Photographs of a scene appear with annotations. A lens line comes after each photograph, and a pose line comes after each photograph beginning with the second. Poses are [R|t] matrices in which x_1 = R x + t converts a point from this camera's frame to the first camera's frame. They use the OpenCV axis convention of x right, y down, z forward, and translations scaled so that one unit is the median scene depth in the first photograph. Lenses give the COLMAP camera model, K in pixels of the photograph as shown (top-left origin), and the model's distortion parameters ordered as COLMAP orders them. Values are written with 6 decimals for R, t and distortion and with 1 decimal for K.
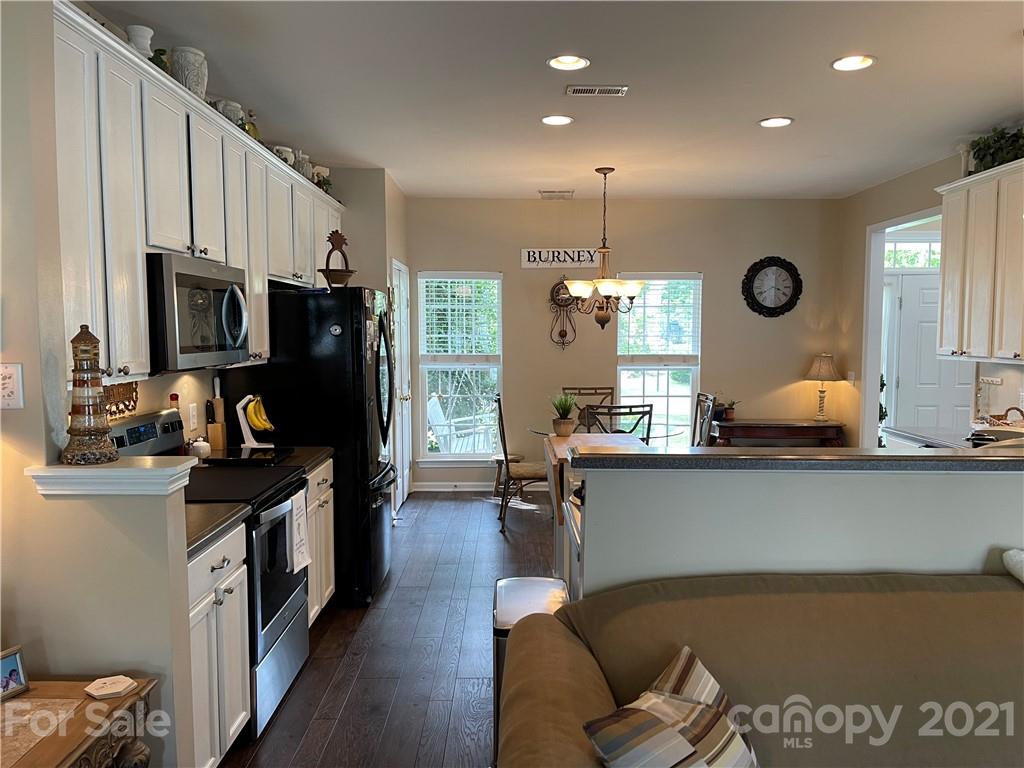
lens RADIAL K [[782.5, 0, 517.3], [0, 782.5, 381.2], [0, 0, 1]] dist [0.028061, -0.005205]
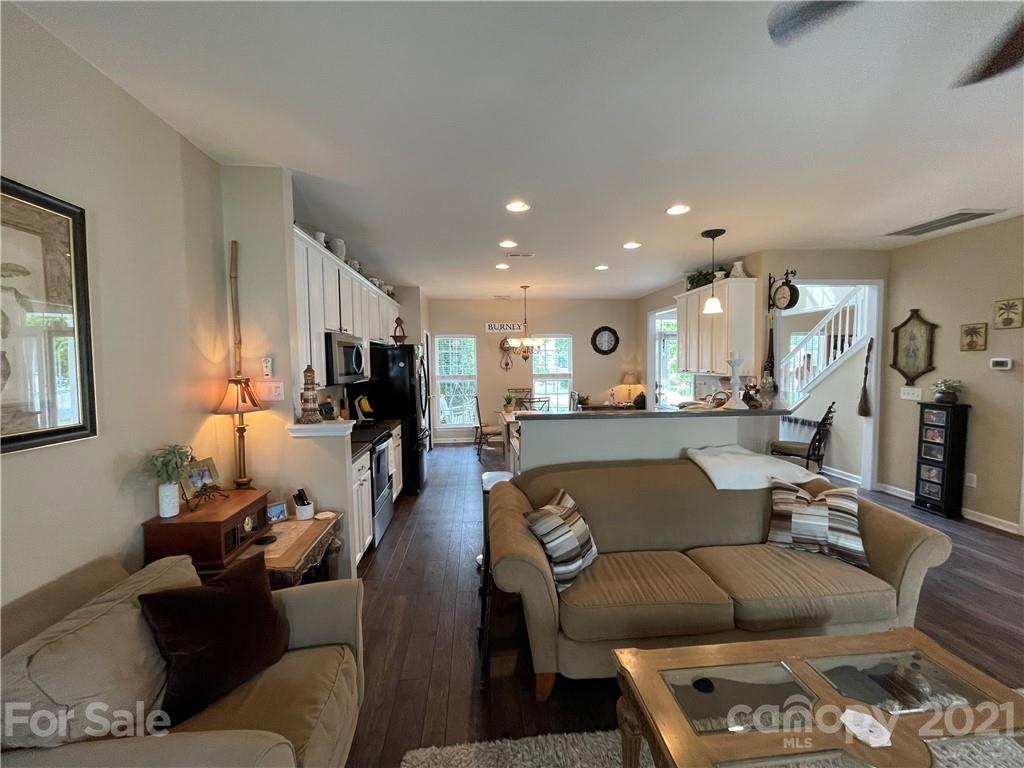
lens RADIAL K [[412.1, 0, 507.5], [0, 412.1, 383.9], [0, 0, 1]] dist [-0.003719, 0.000641]
pose [[0.997680, -0.018146, 0.065612, -0.019106], [0.018942, 0.999754, -0.011531, 0.006268], [-0.065387, 0.012748, 0.997779, -0.147103]]
